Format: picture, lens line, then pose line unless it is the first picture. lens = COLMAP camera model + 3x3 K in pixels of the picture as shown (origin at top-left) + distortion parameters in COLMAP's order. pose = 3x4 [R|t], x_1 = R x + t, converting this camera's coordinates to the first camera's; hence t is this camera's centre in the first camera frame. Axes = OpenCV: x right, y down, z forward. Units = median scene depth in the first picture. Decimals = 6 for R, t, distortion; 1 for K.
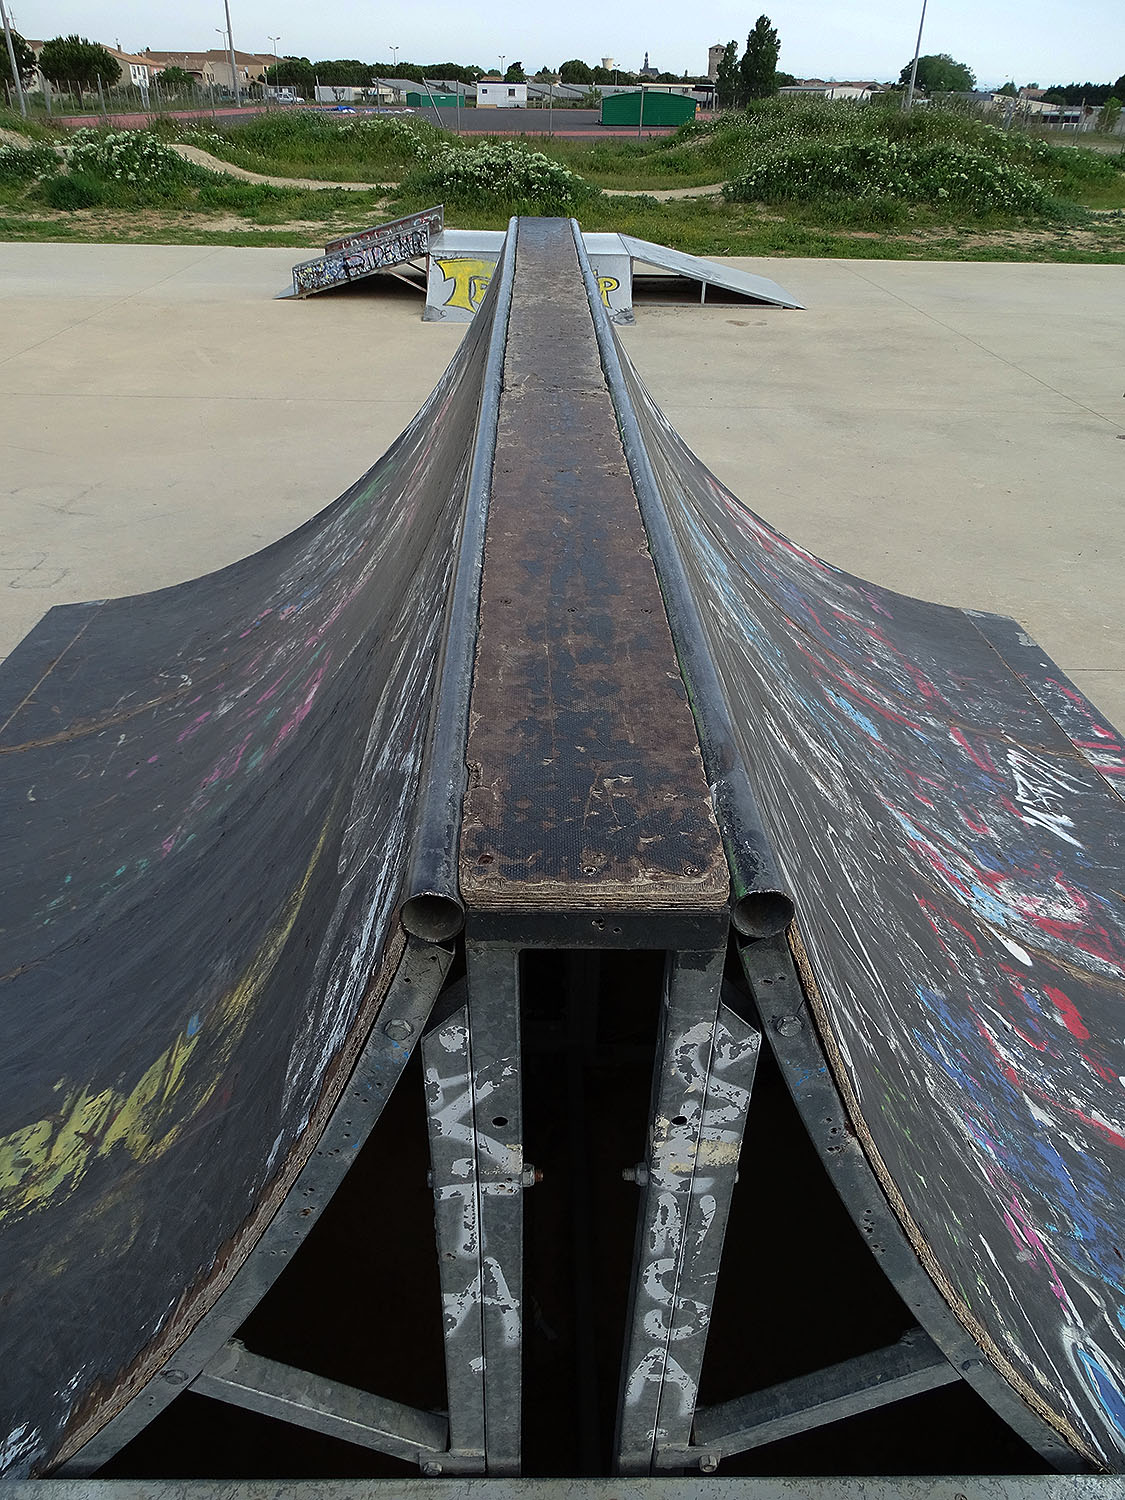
lens RADIAL K [[1053.8, 0, 550.1], [0, 1053.8, 759.5], [0, 0, 1]] dist [-0.011602, 0.004212]
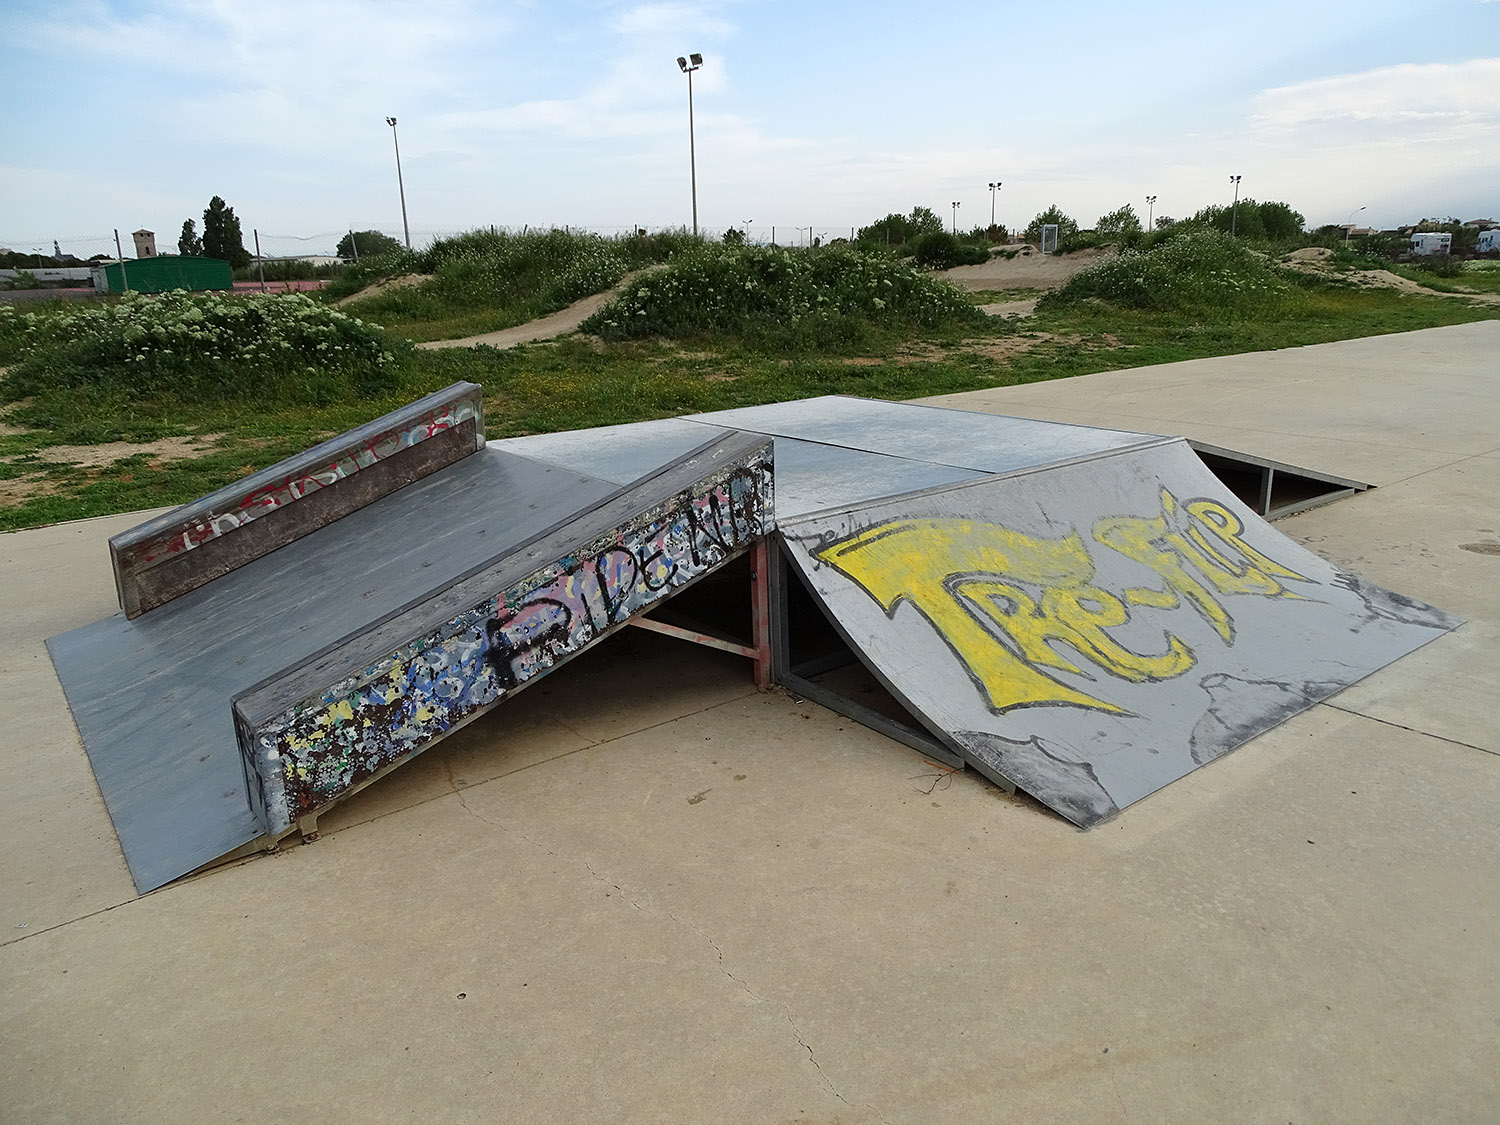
lens RADIAL K [[1053.8, 0, 753.2], [0, 1053.8, 559.0], [0, 0, 1]] dist [-0.011602, 0.004212]
pose [[0.795711, -0.206774, 0.569287, -0.171138], [0.361948, 0.915964, -0.173213, -0.264115], [-0.485631, 0.343880, 0.803685, 0.481841]]
